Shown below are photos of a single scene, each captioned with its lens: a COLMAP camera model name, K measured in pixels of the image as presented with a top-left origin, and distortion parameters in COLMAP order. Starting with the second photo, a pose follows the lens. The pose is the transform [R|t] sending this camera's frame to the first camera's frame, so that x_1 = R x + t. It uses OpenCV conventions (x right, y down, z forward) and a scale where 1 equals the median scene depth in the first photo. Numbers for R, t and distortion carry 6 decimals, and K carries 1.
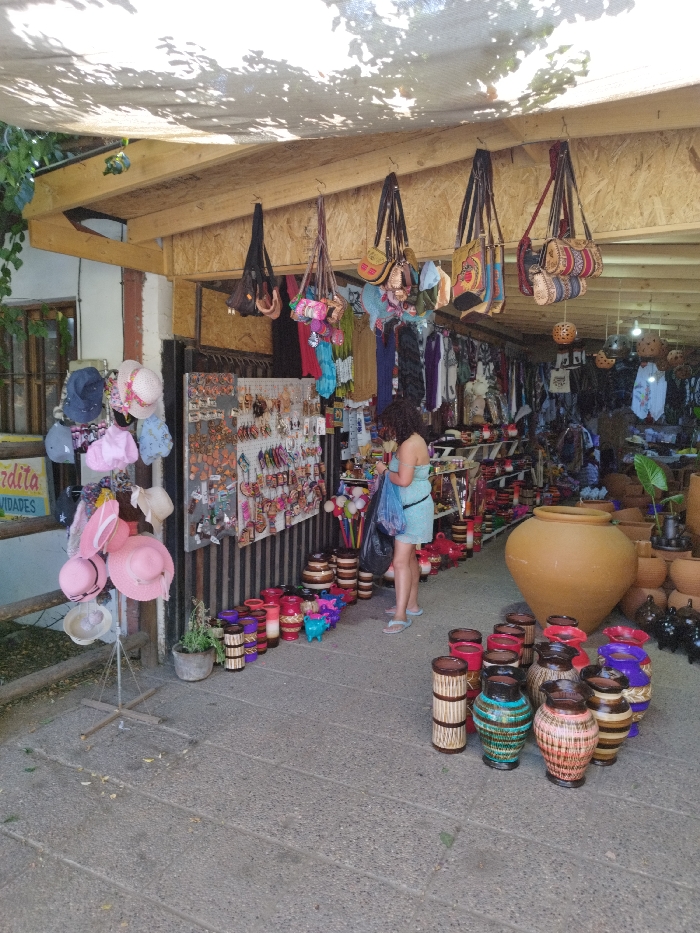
lens RADIAL K [[660.0, 0, 344.5], [0, 660.0, 464.0], [0, 0, 1]] dist [0.010773, 0.001157]
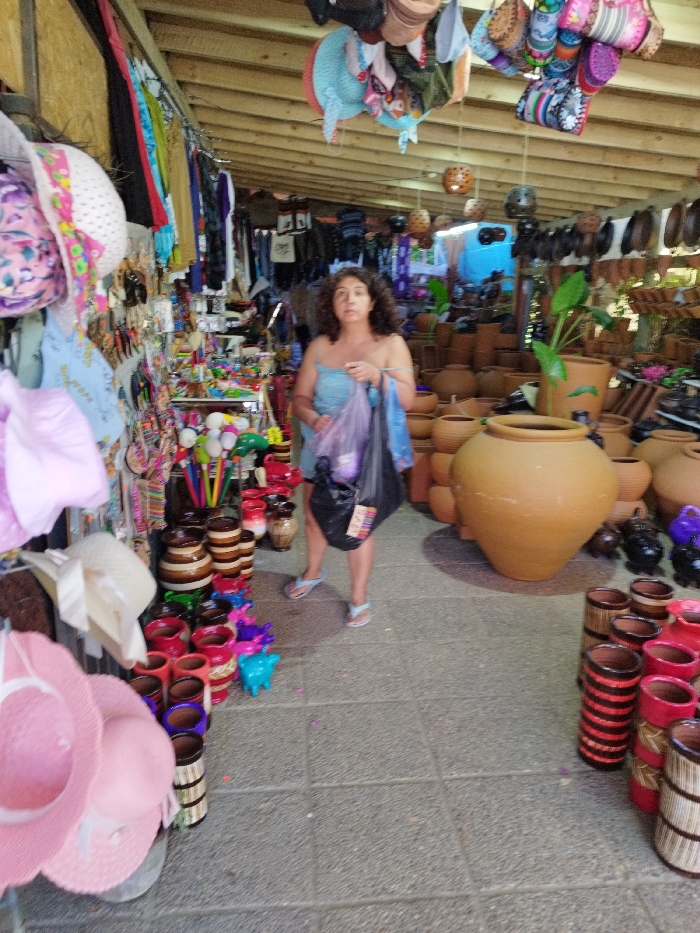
lens RADIAL K [[660.0, 0, 344.5], [0, 660.0, 464.0], [0, 0, 1]] dist [0.010773, 0.001157]
pose [[0.839691, -0.153432, 0.520940, -0.109714], [0.054804, 0.978302, 0.199803, -0.019351], [-0.540293, -0.139223, 0.829880, 0.212350]]
